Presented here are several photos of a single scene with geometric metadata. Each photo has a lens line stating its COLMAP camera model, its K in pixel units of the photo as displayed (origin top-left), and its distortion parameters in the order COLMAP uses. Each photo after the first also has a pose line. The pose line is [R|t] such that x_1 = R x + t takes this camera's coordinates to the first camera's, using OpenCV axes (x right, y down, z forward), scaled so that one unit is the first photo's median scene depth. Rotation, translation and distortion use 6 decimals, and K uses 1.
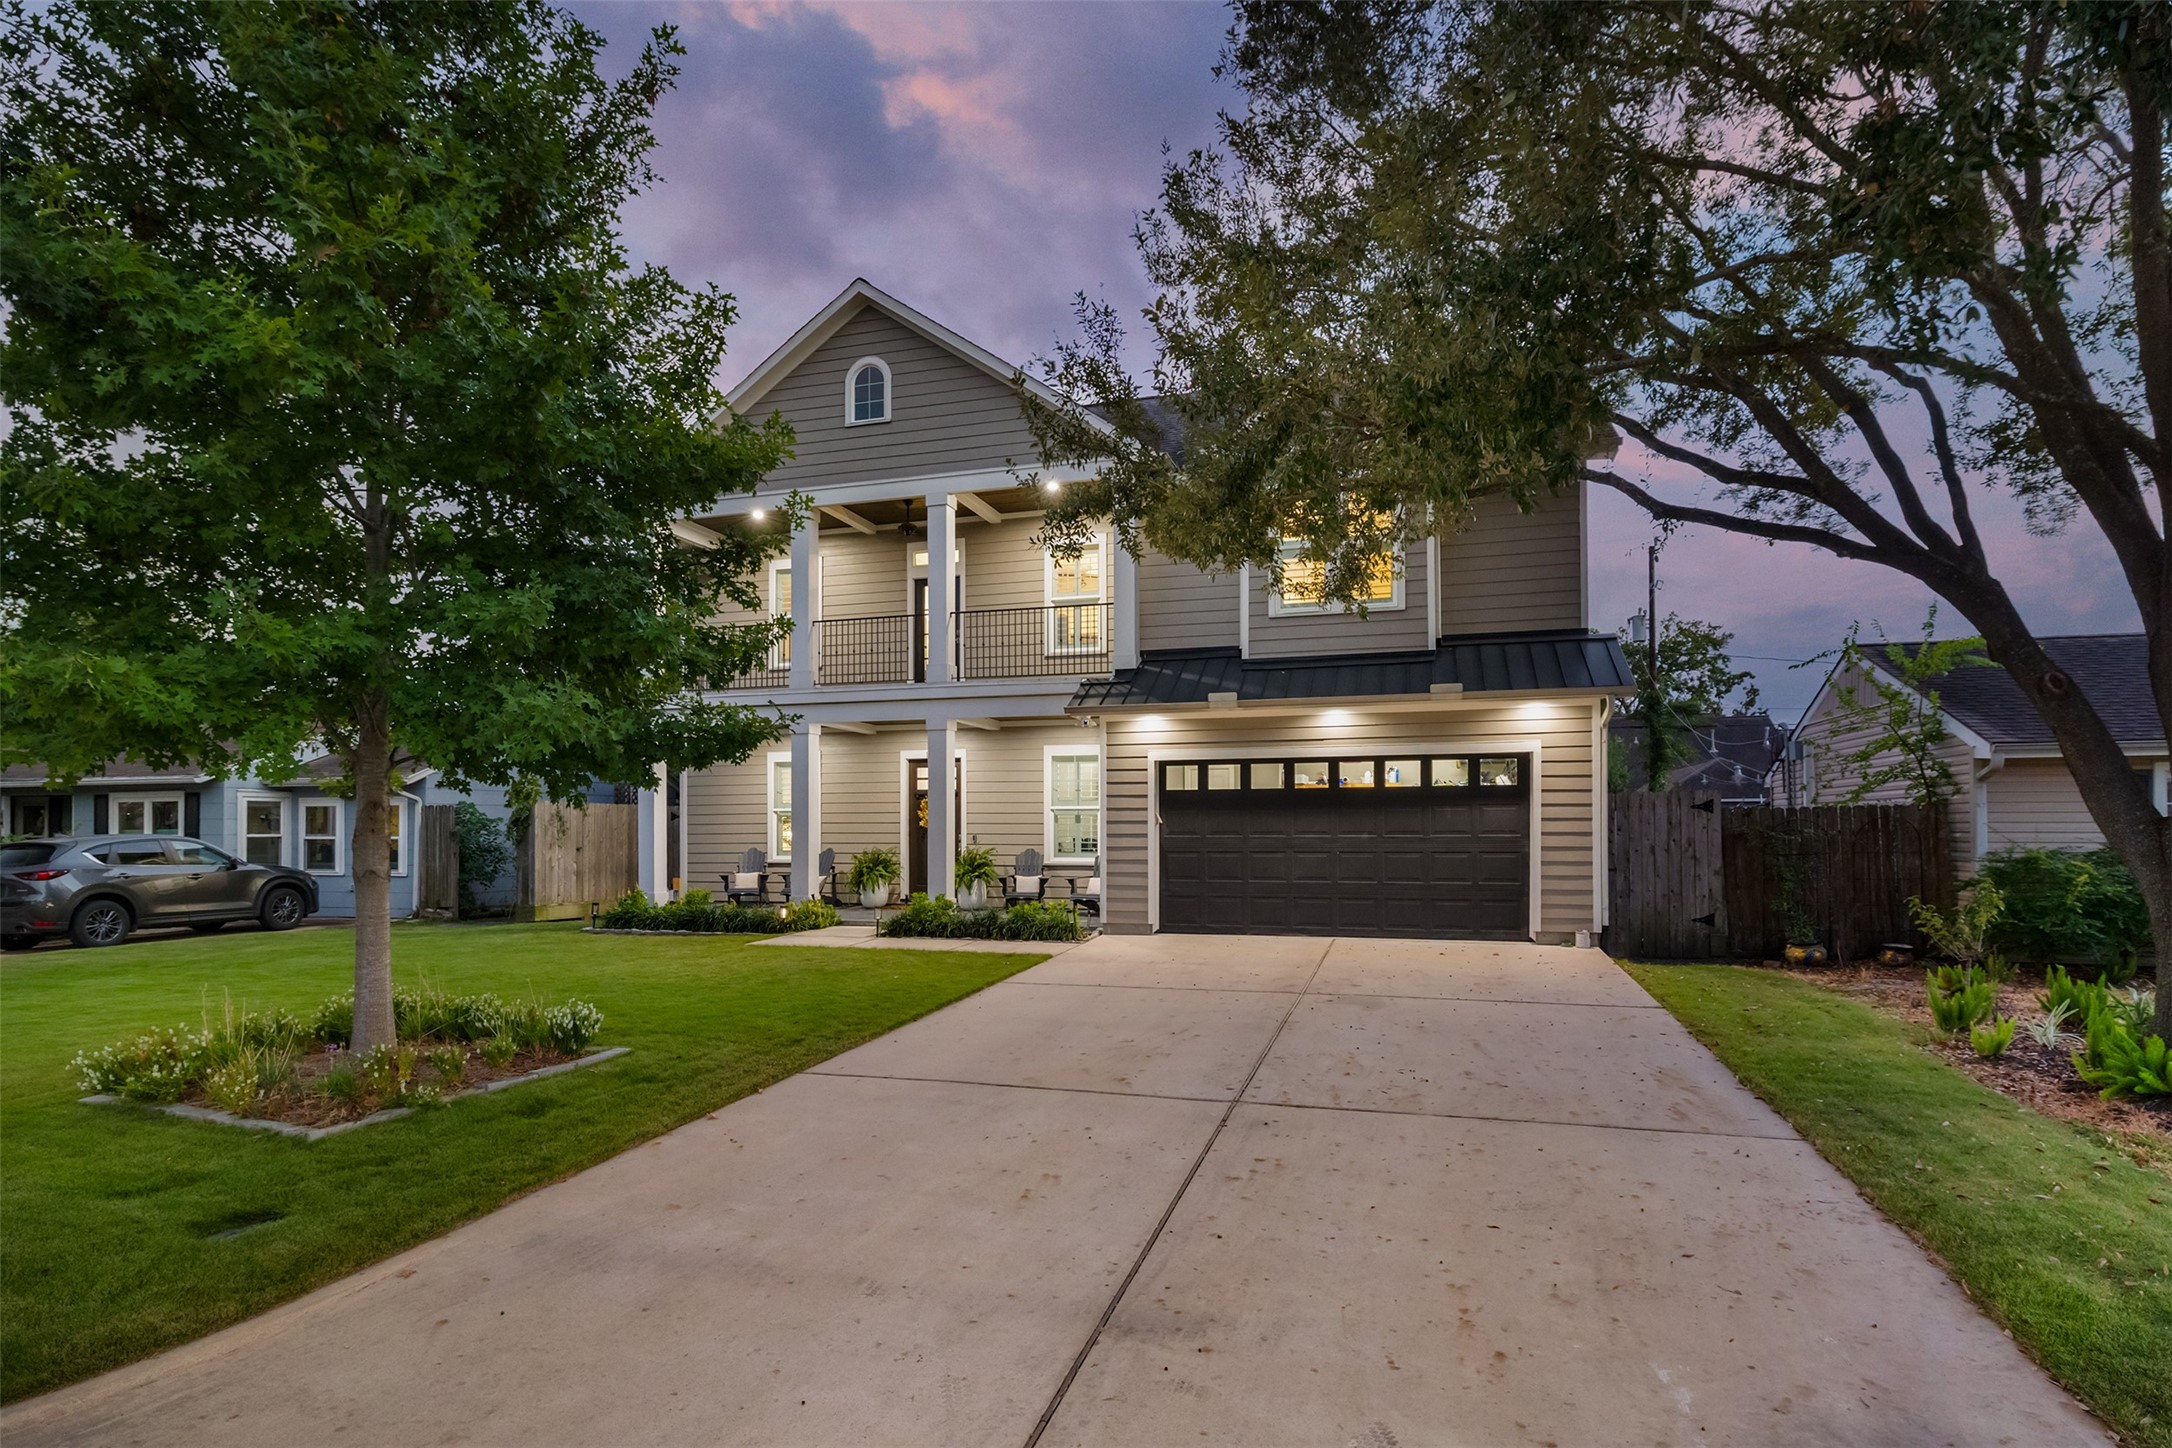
lens RADIAL K [[1080.2, 0, 1082.1], [0, 1080.2, 812.6], [0, 0, 1]] dist [-0.001959, -0.000037]
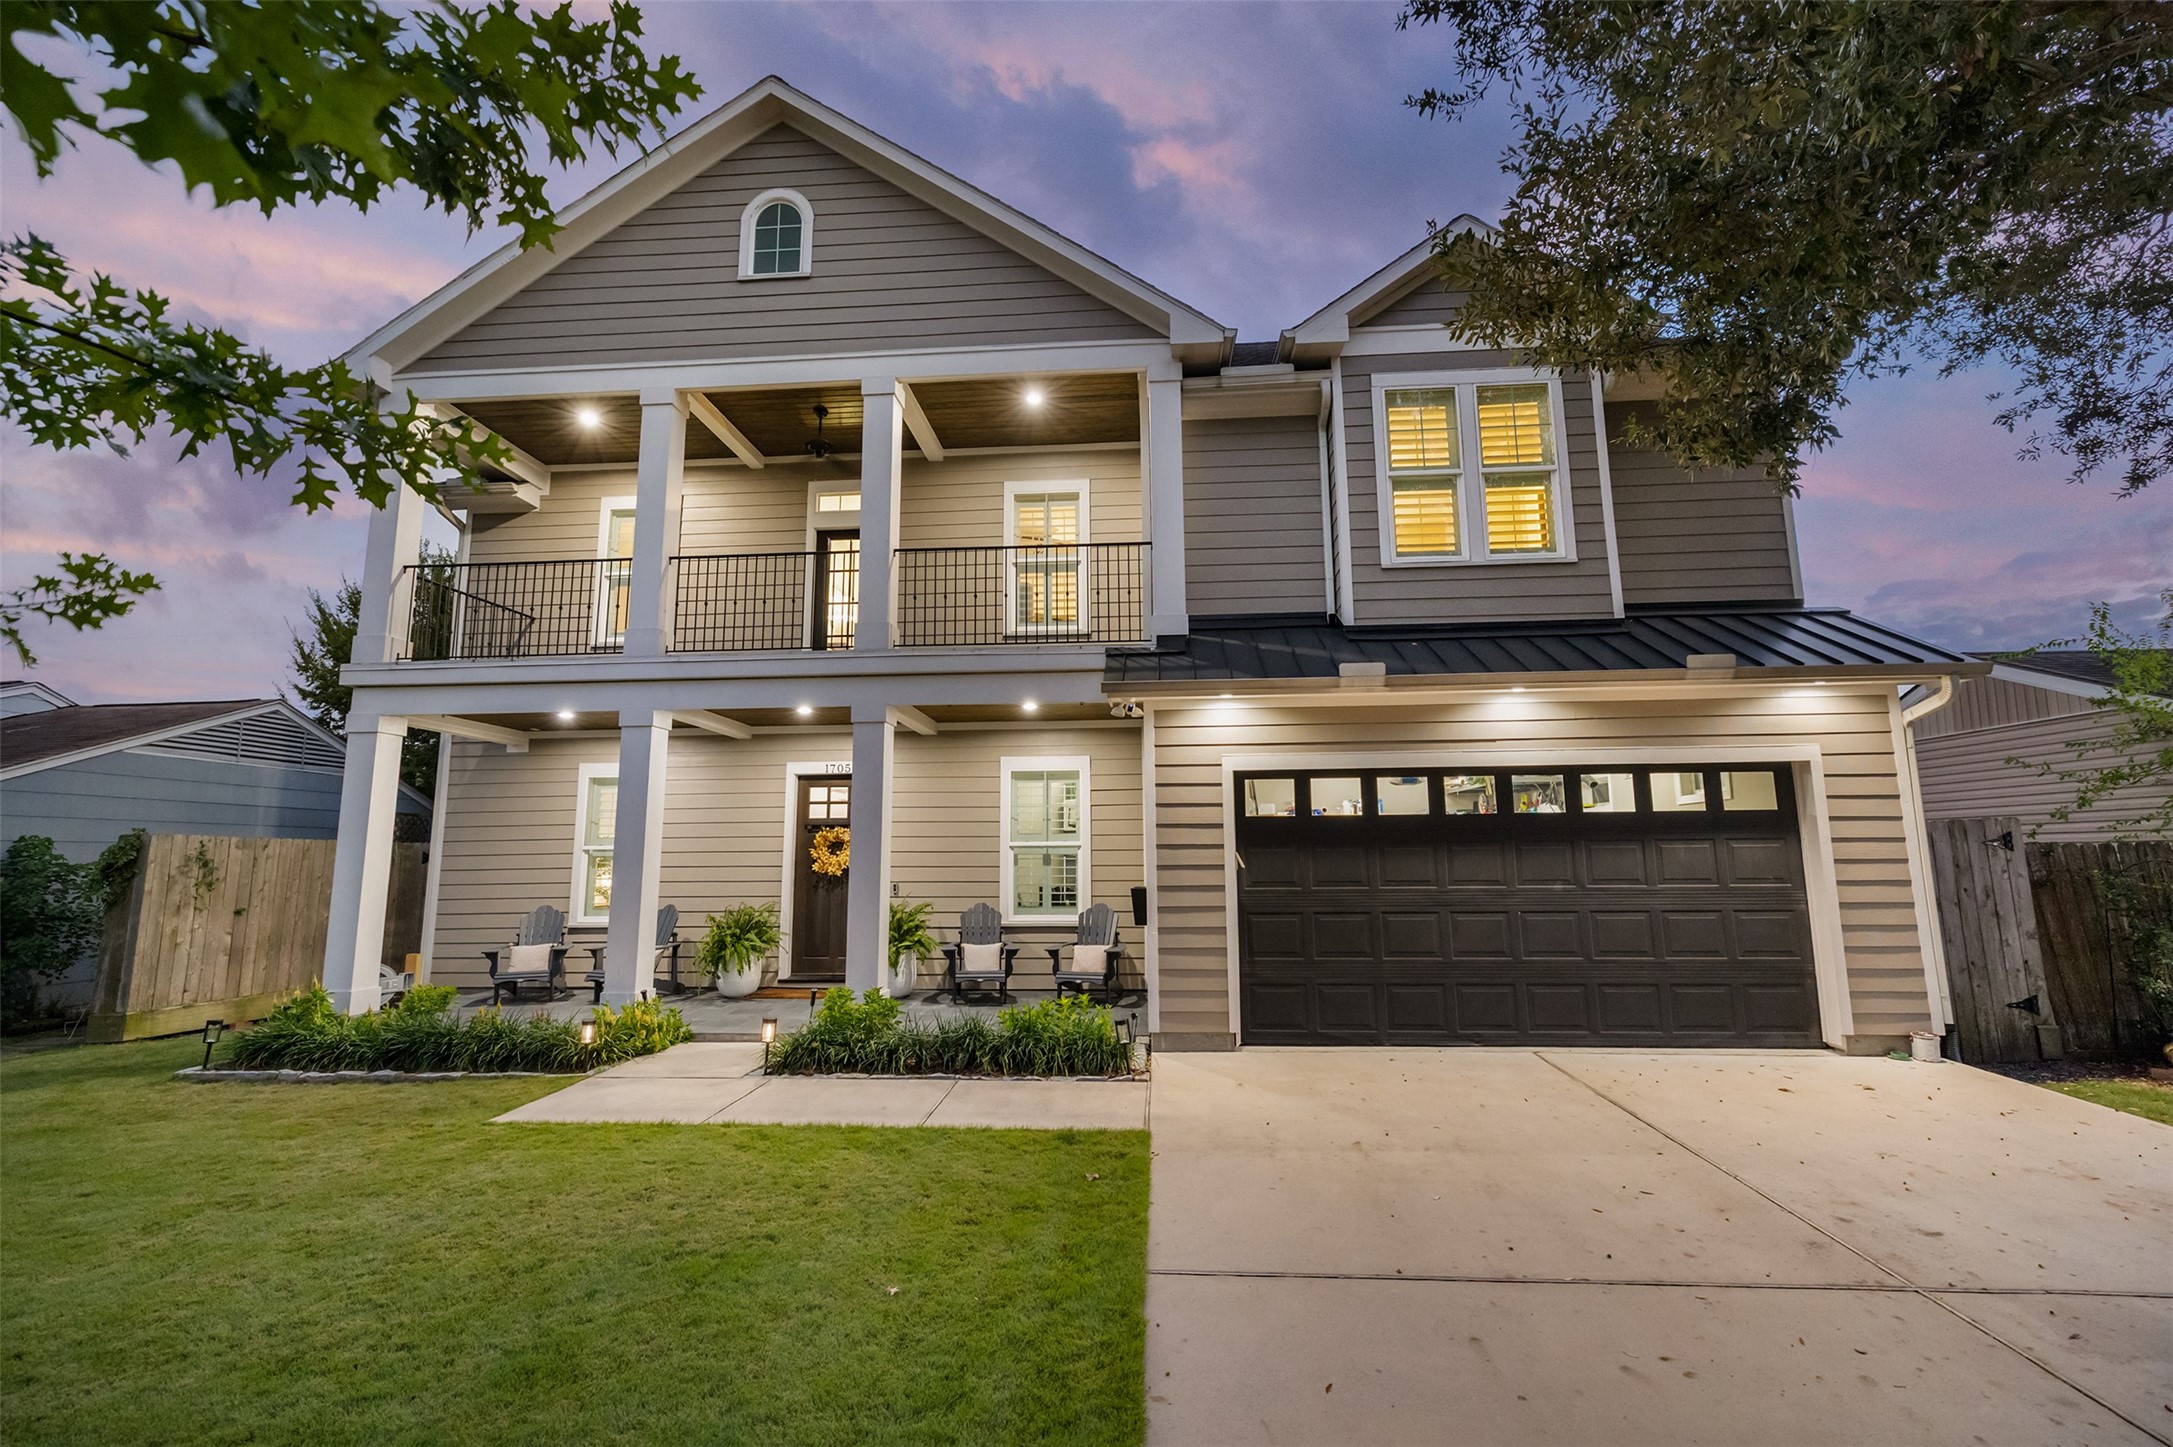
lens RADIAL K [[904.4, 0, 1081.9], [0, 904.4, 723.7], [0, 0, 1]] dist [0.003485, -0.000038]
pose [[0.976301, 0.027106, 0.214712, -0.121953], [0.002272, 0.990787, -0.135410, -0.002337], [-0.216404, 0.132689, 0.967245, 0.434927]]
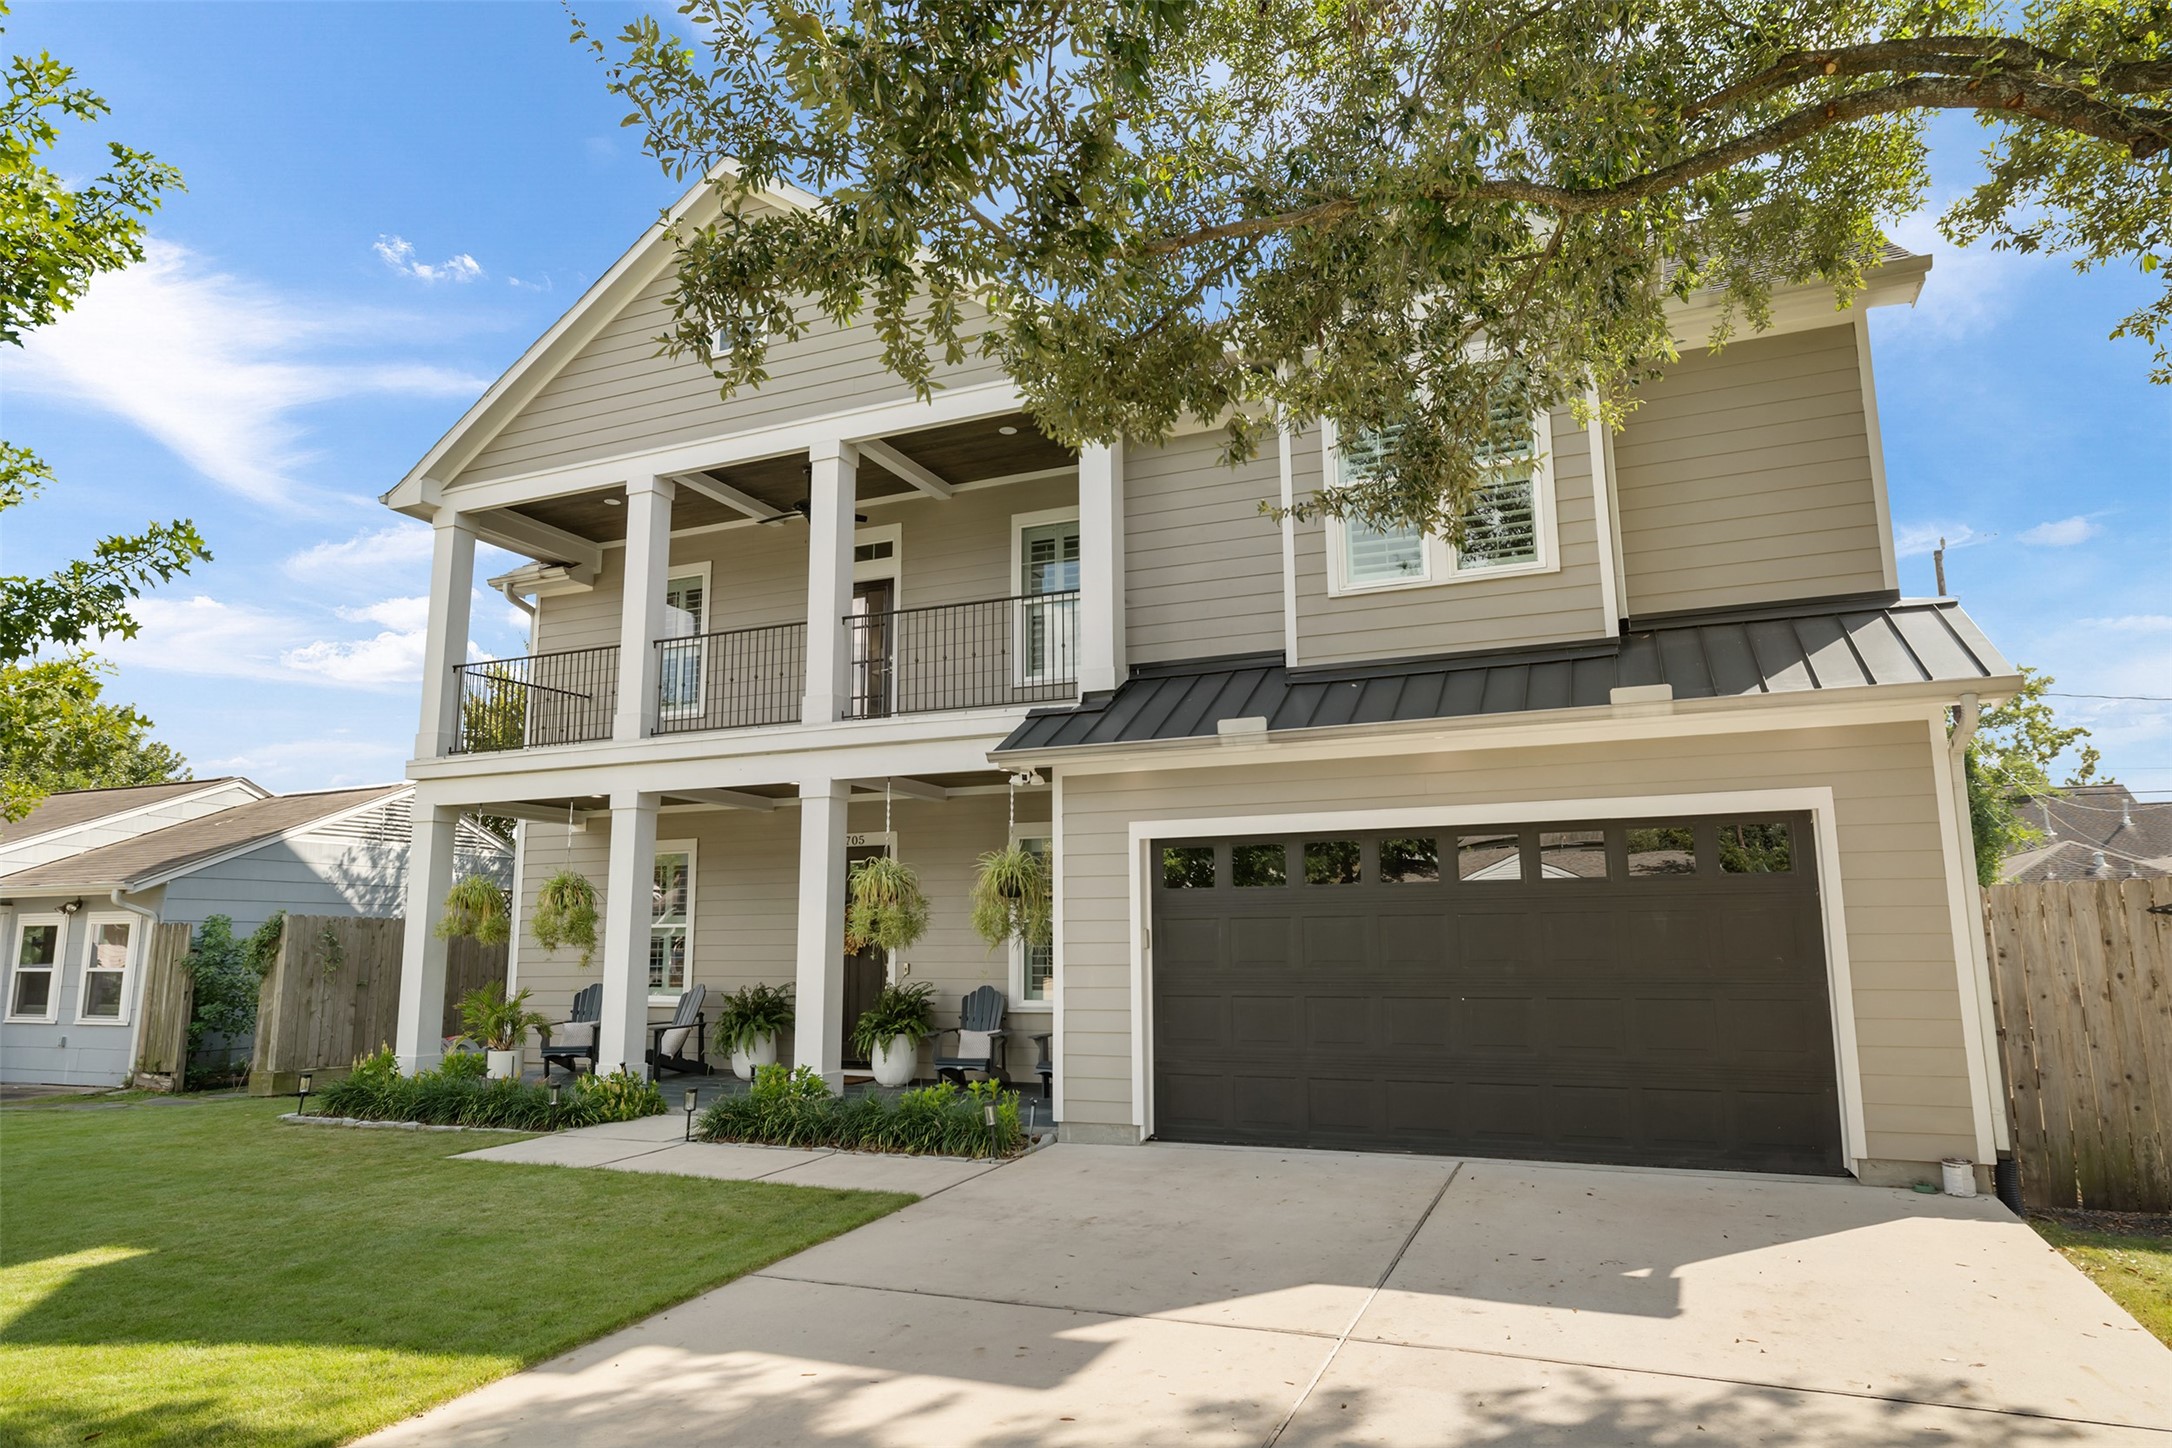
lens RADIAL K [[1263.7, 0, 1091.6], [0, 1263.7, 727.1], [0, 0, 1]] dist [0.000174, 0.000973]
pose [[0.994589, -0.022500, -0.101421, 0.099543], [0.006565, 0.987926, -0.154786, -0.001340], [0.103679, 0.153283, 0.982728, 0.271290]]
